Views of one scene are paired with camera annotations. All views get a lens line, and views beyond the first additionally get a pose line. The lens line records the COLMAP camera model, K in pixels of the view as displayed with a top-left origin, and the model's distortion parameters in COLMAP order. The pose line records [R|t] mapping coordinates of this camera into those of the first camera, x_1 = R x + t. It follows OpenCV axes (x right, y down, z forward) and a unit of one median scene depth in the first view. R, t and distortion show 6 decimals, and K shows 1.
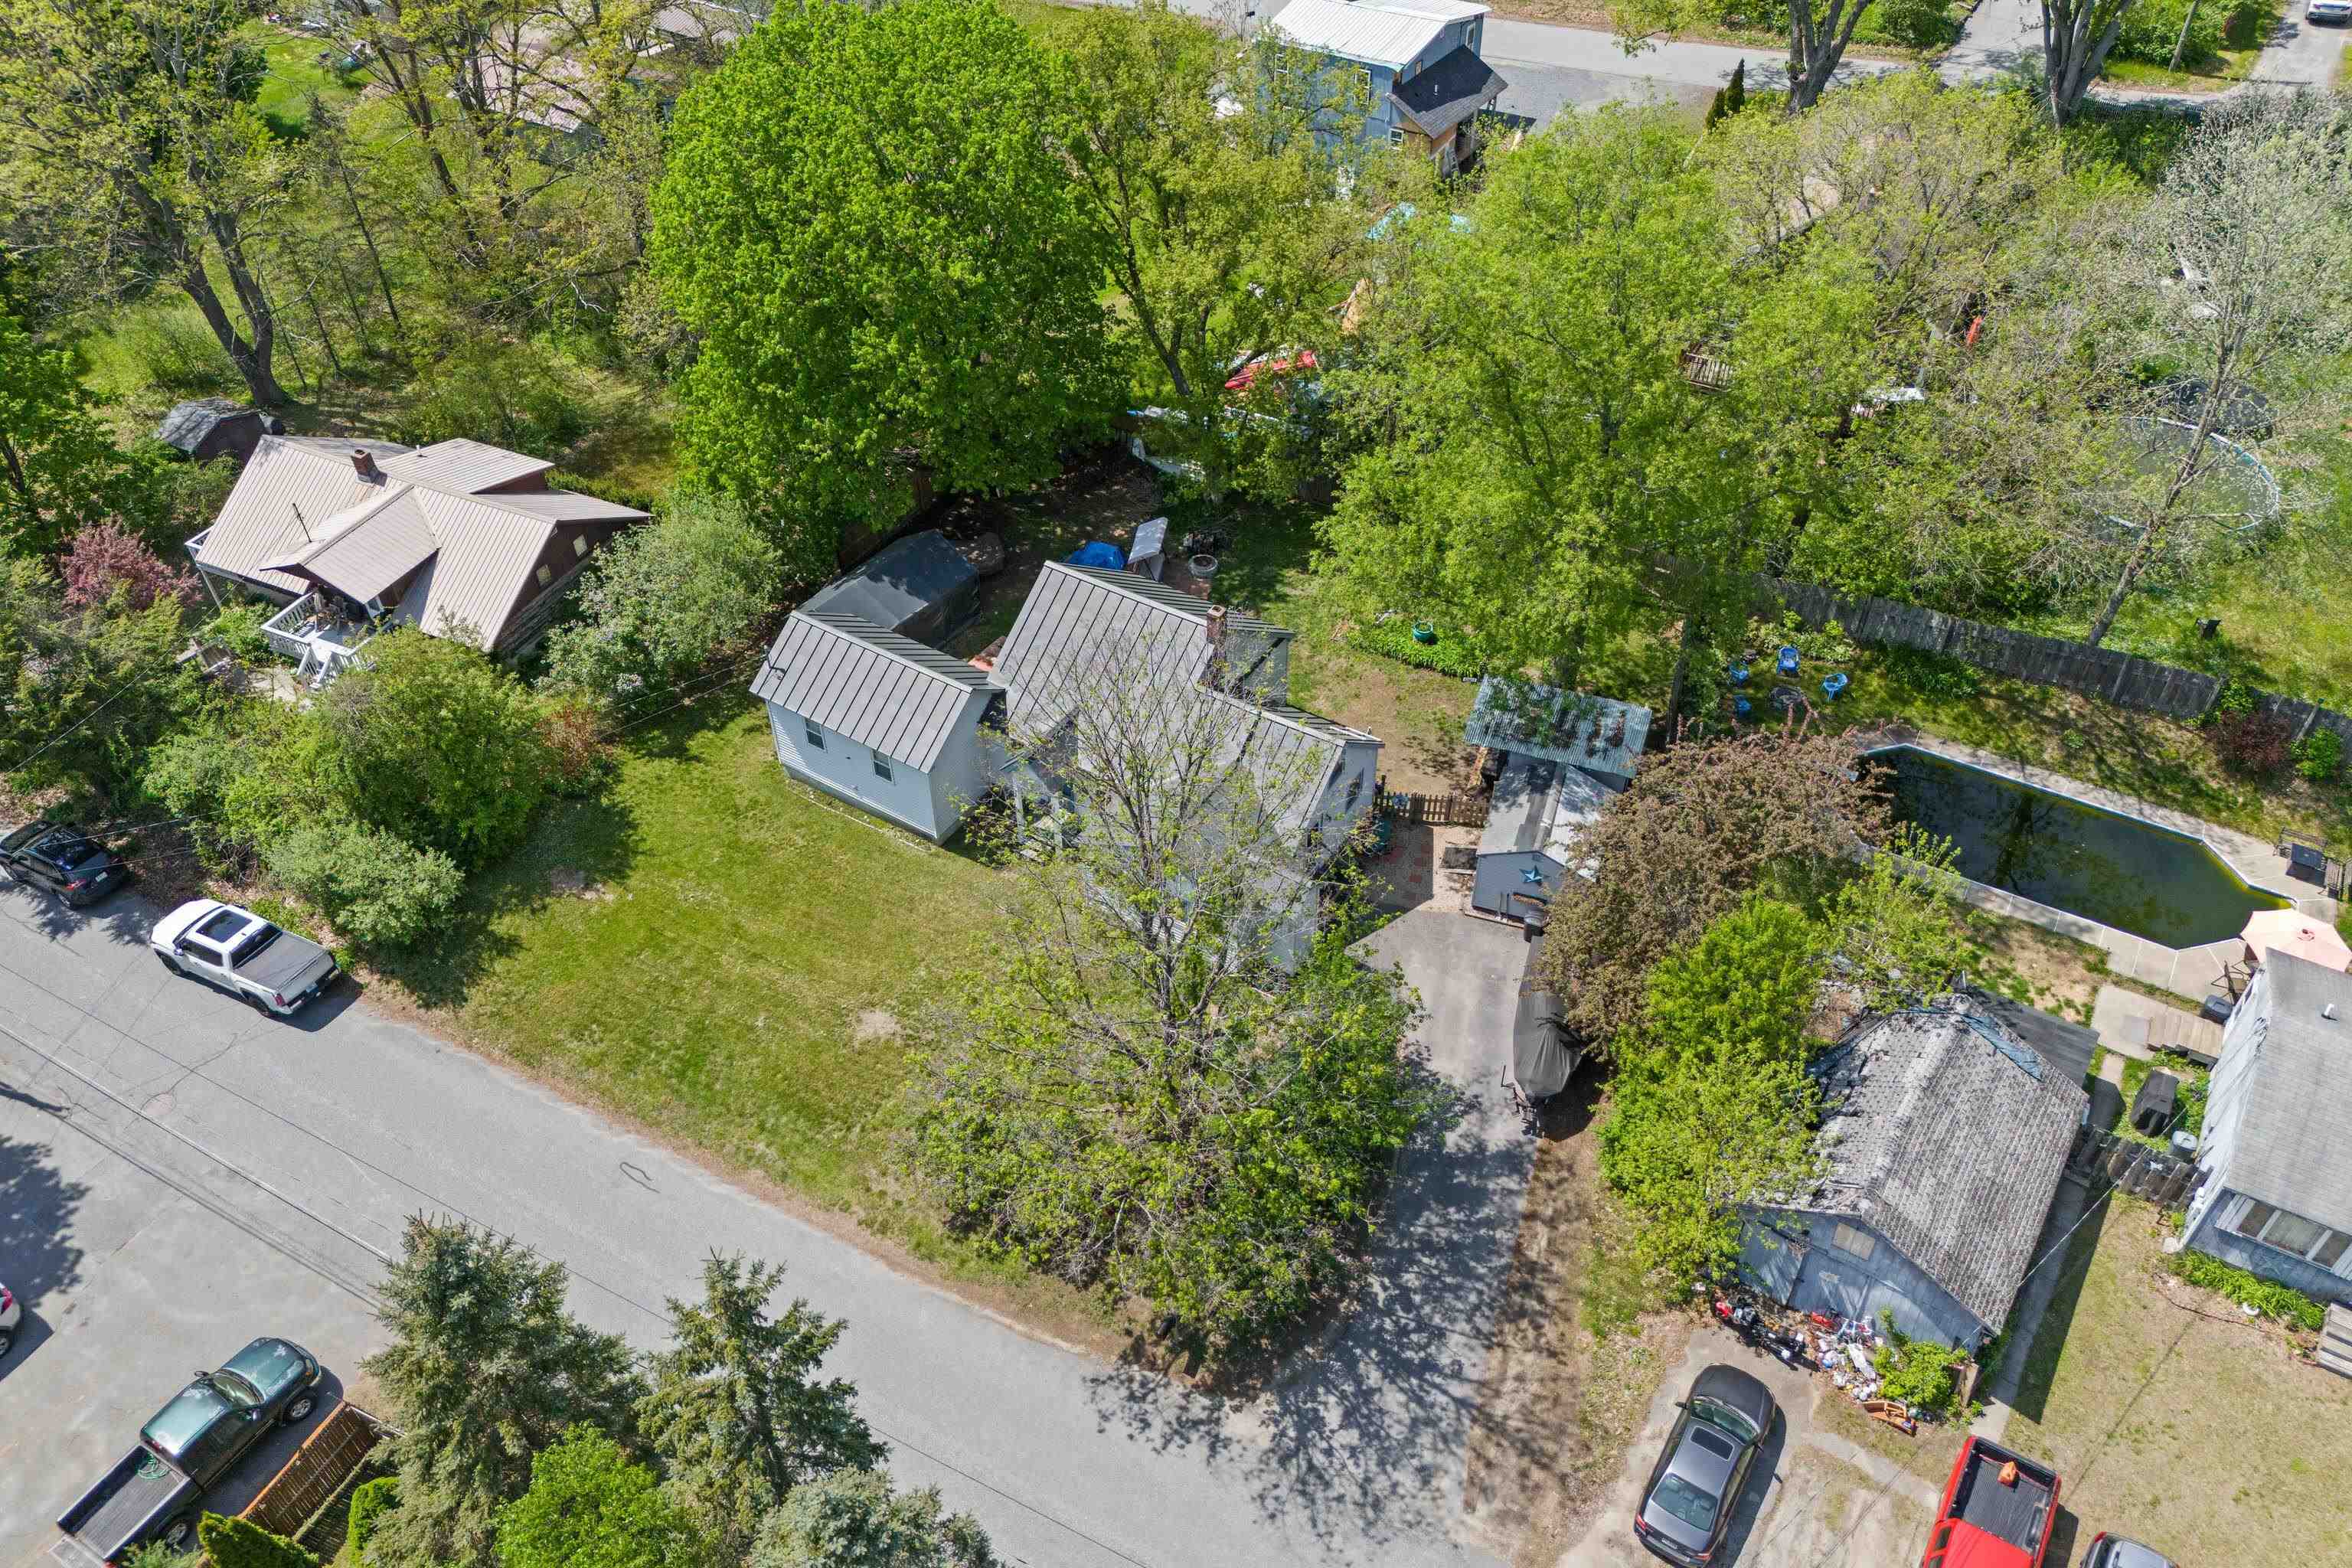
lens RADIAL K [[1754.4, 0, 1178.3], [0, 1754.4, 784.6], [0, 0, 1]] dist [0.023799, -0.001189]
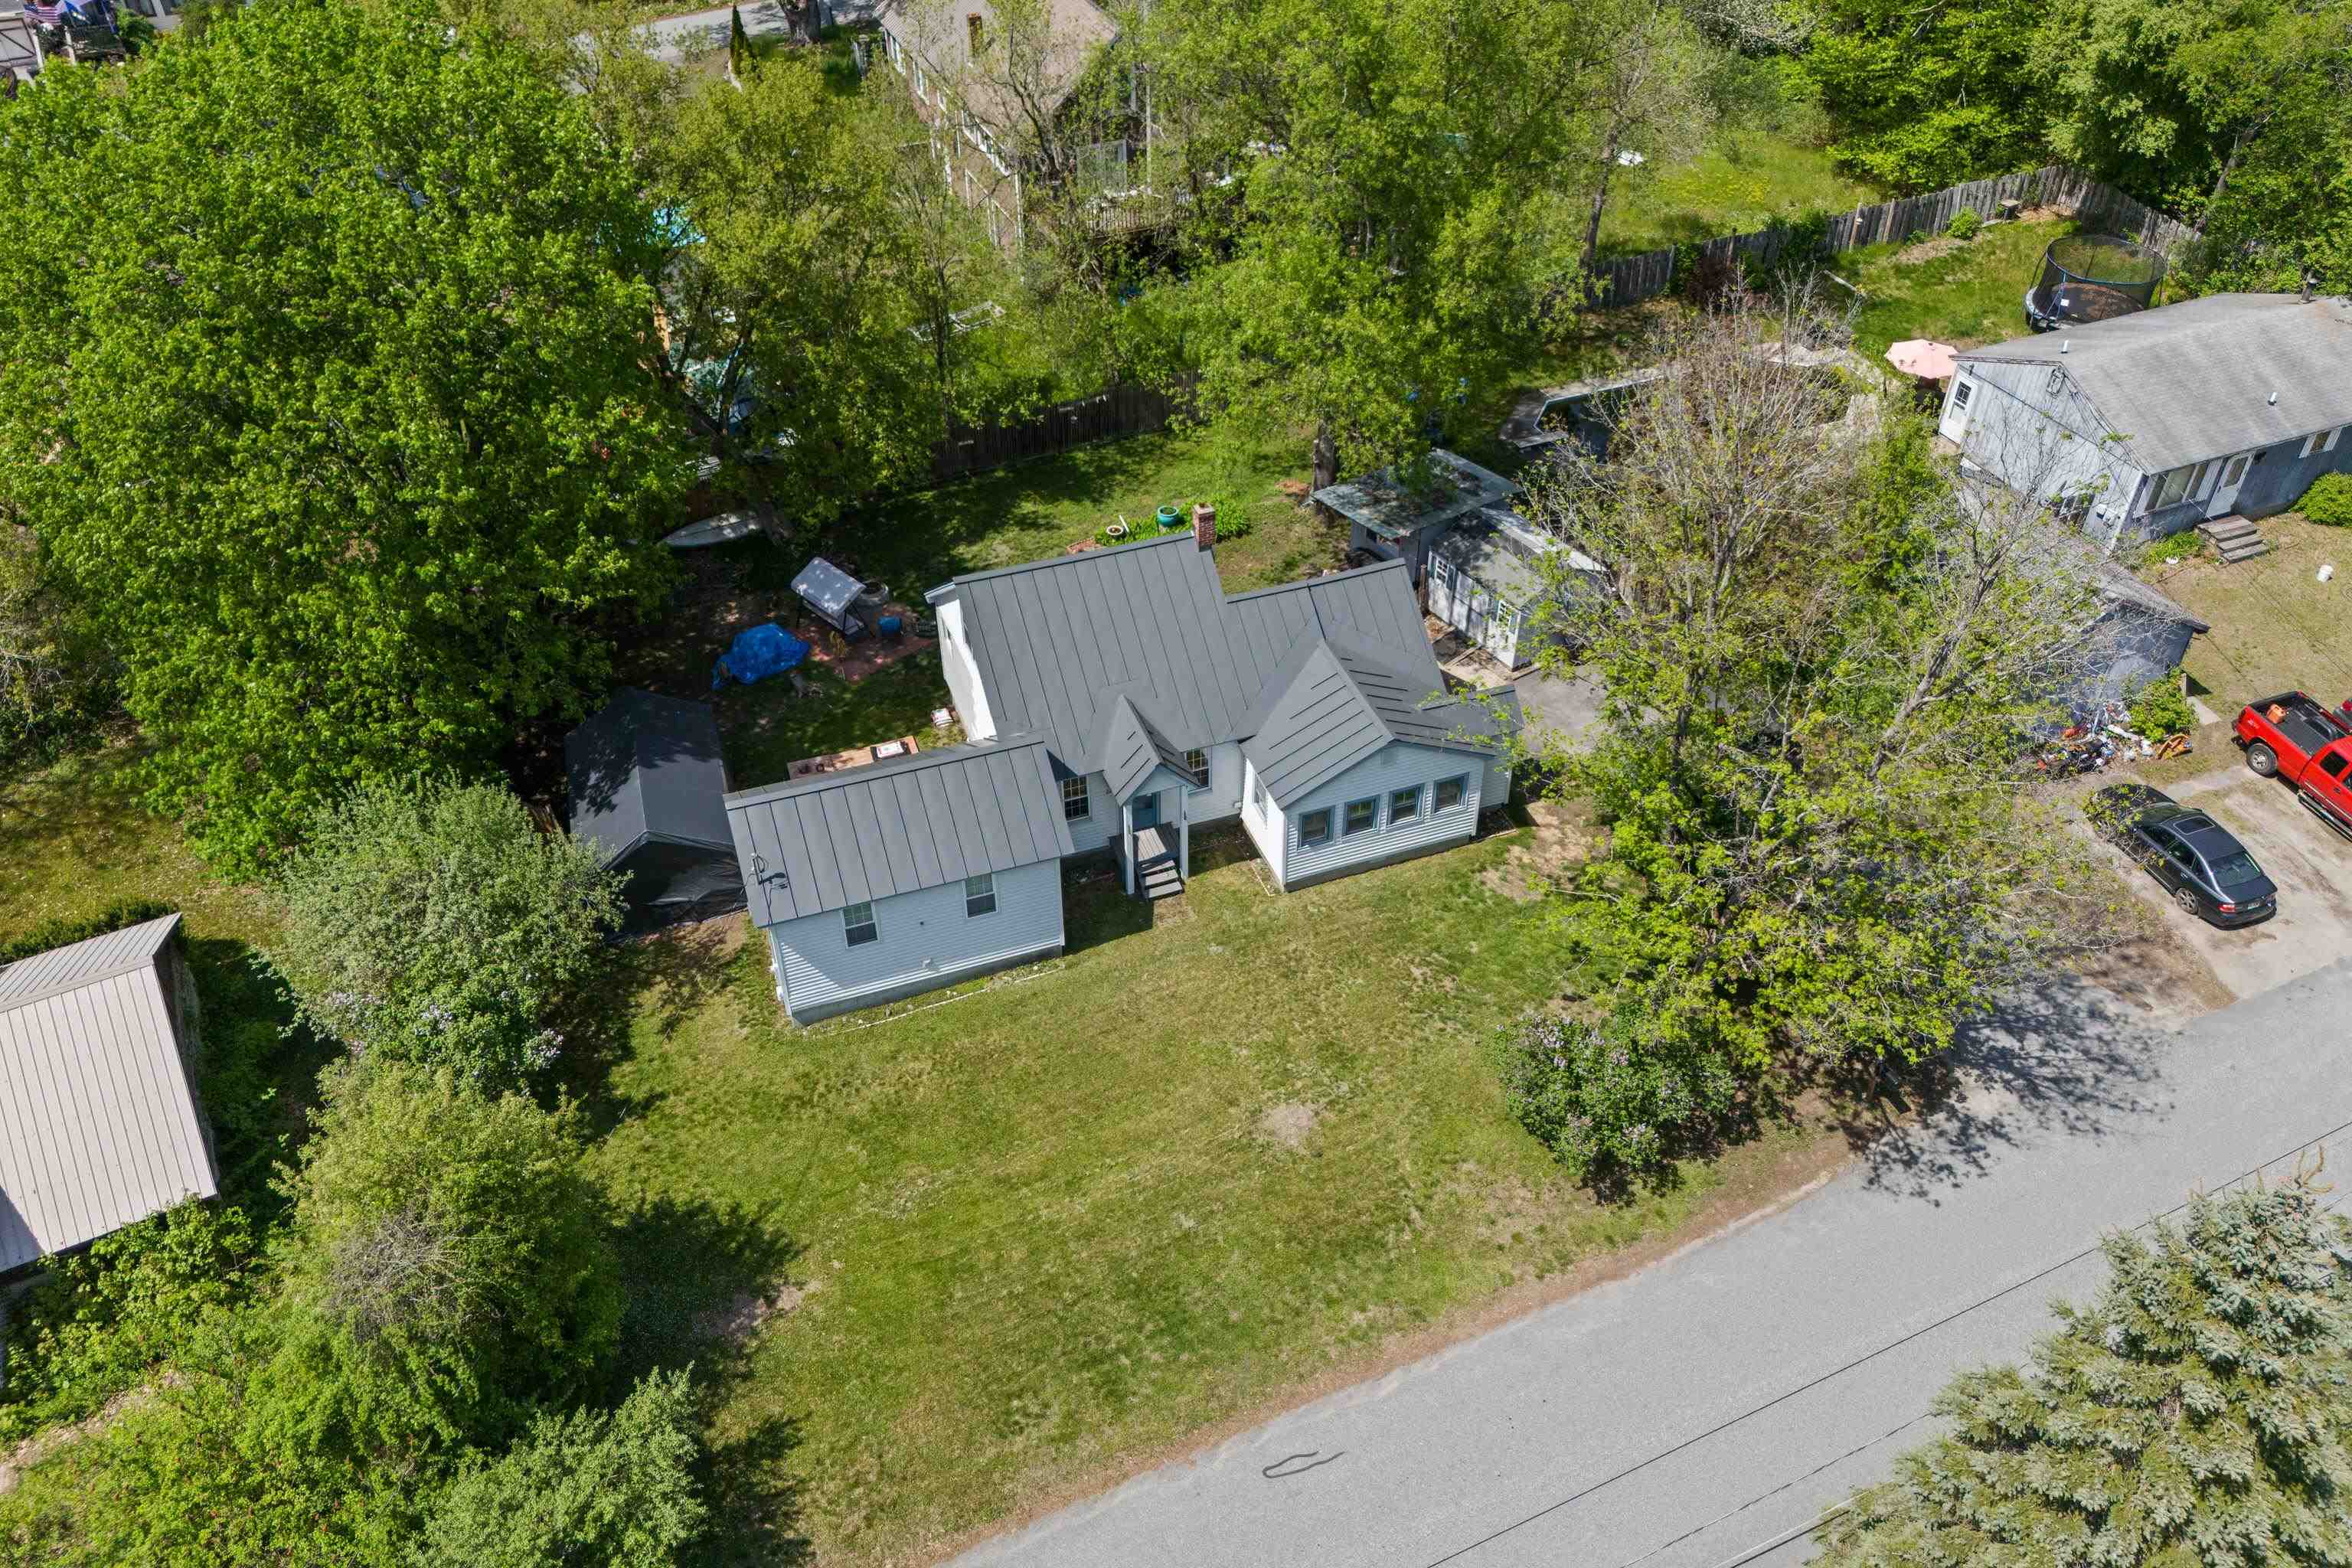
lens RADIAL K [[1754.4, 0, 1189.6], [0, 1754.4, 781.2], [0, 0, 1]] dist [0.023799, -0.001189]
pose [[0.600714, -0.498329, 0.625149, -0.663428], [0.536421, 0.831049, 0.147006, -0.135173], [-0.592787, 0.247034, 0.766536, 0.441477]]
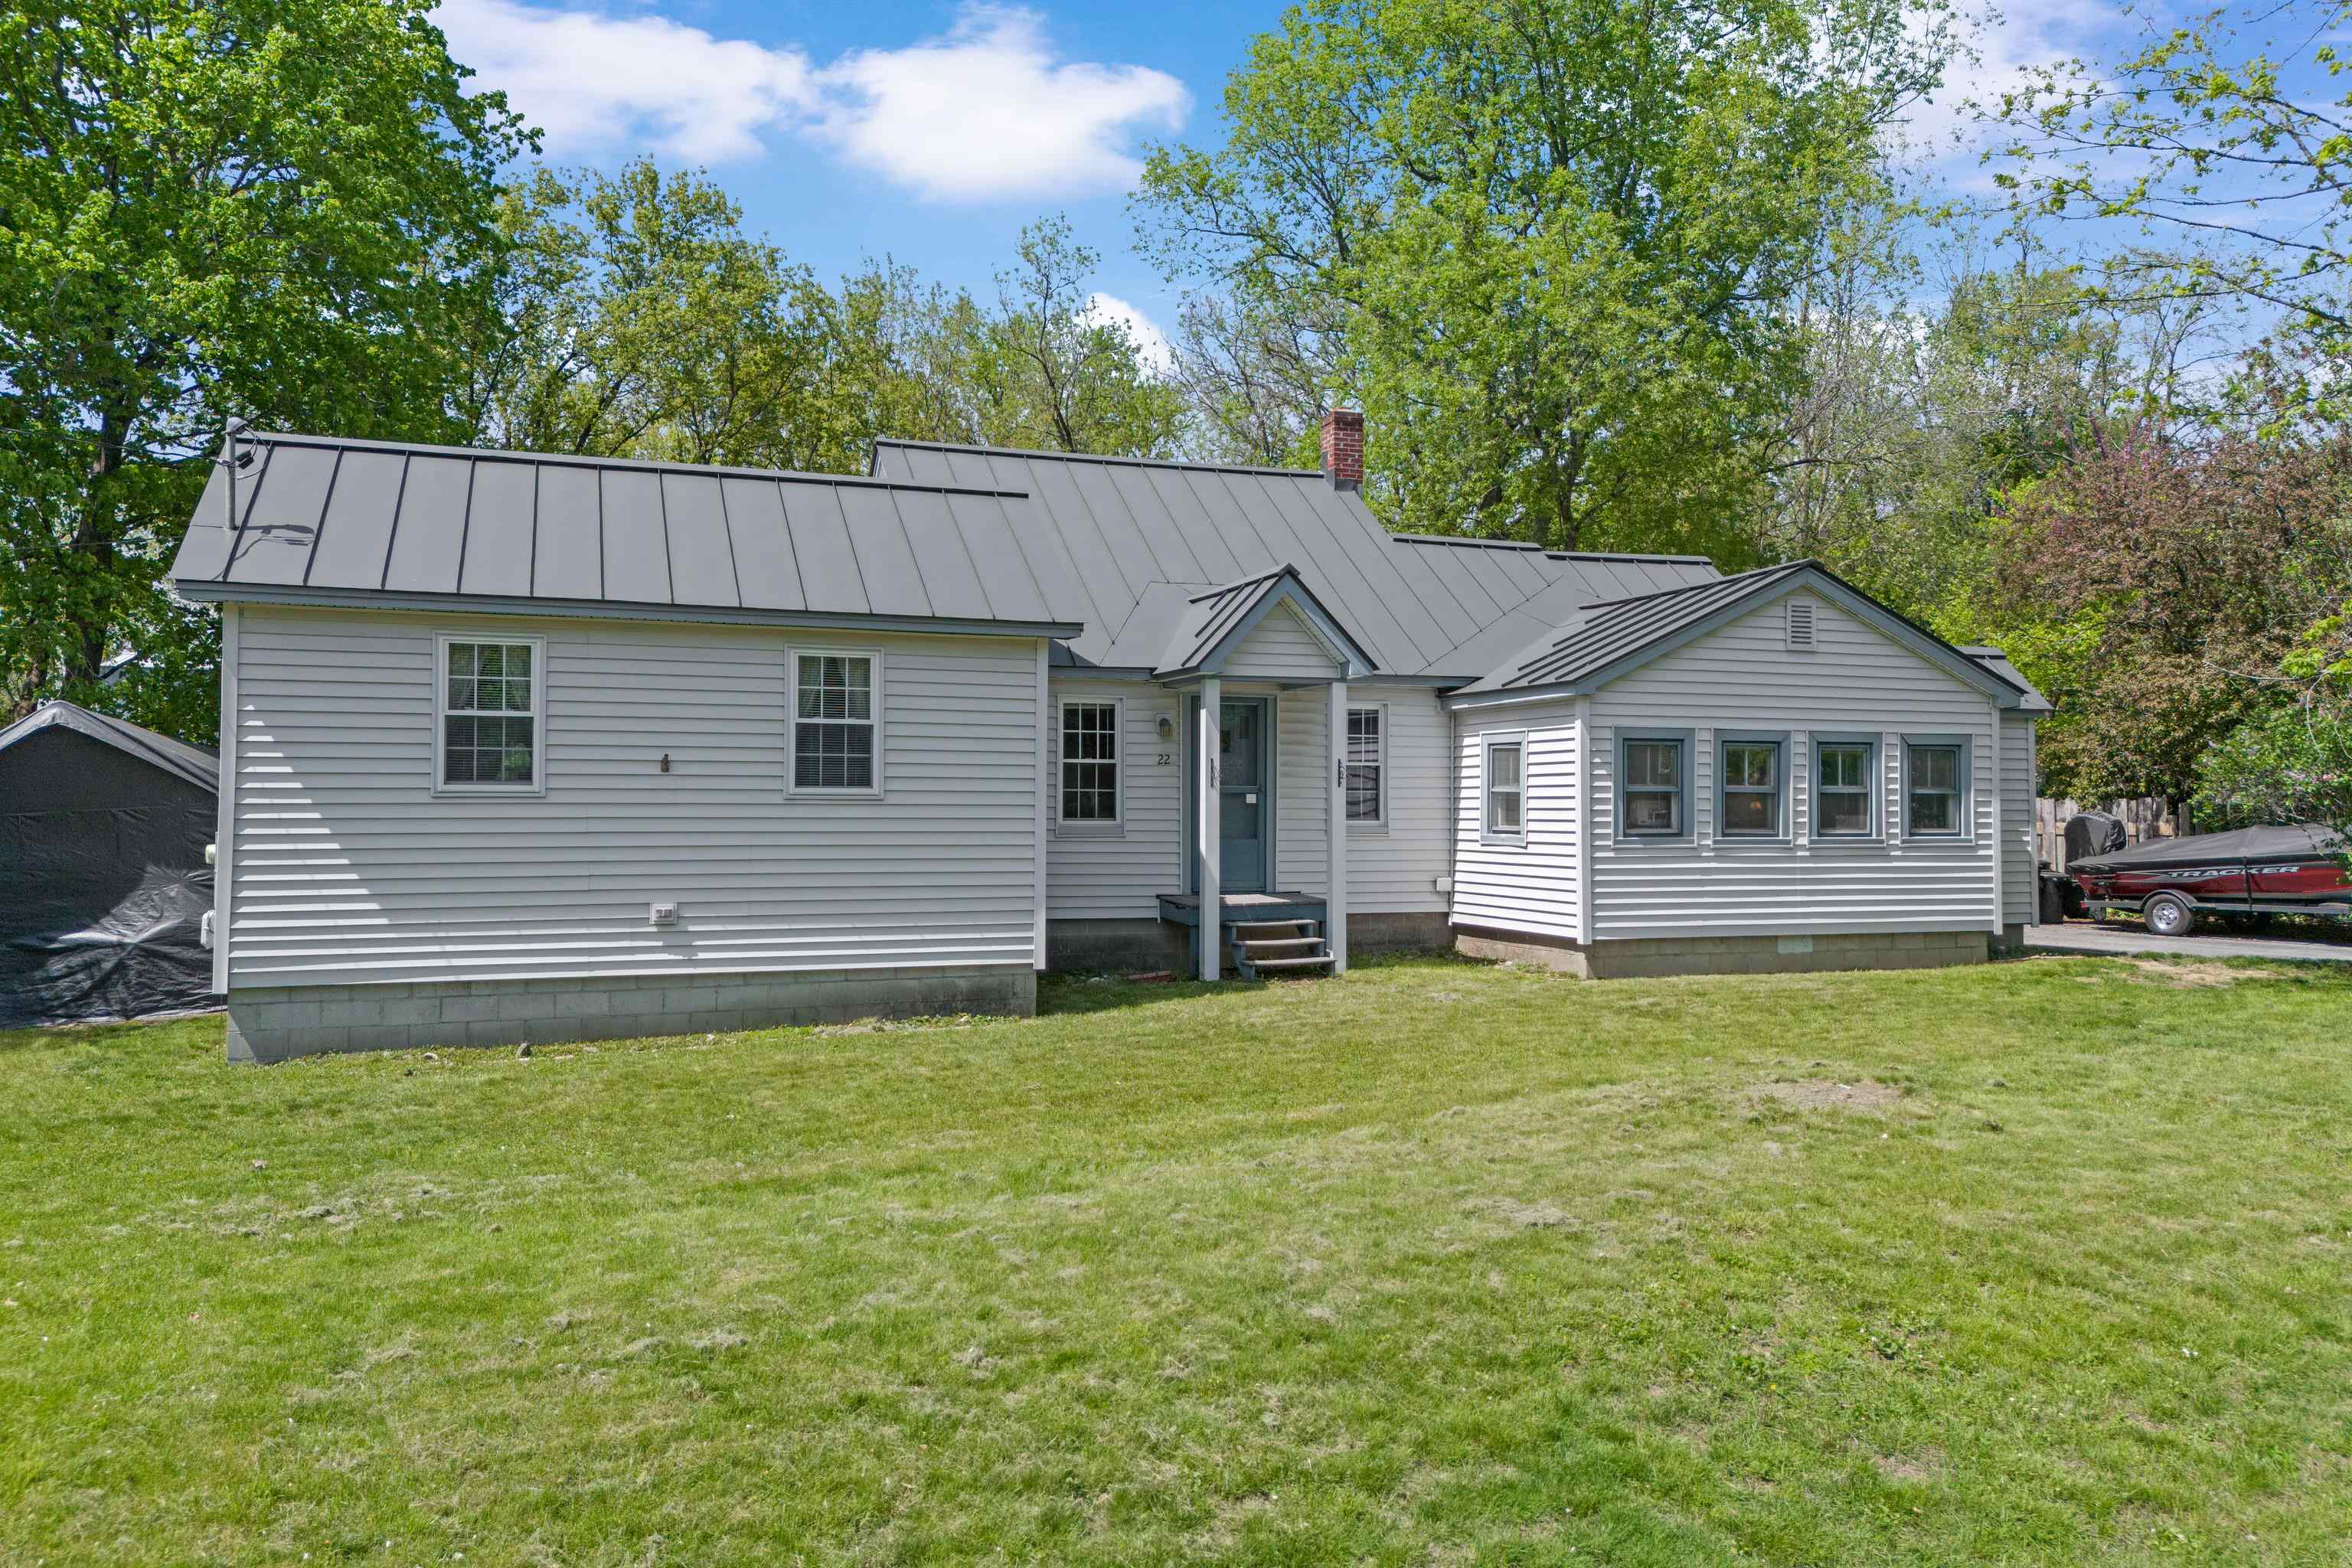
lens RADIAL K [[1754.4, 0, 1171.5], [0, 1754.4, 786.9], [0, 0, 1]] dist [0.023799, -0.001189]
pose [[0.613445, -0.004594, 0.789724, -0.422106], [0.526425, 0.747798, -0.404568, 0.172974], [-0.588695, 0.663911, 0.461151, 1.026537]]
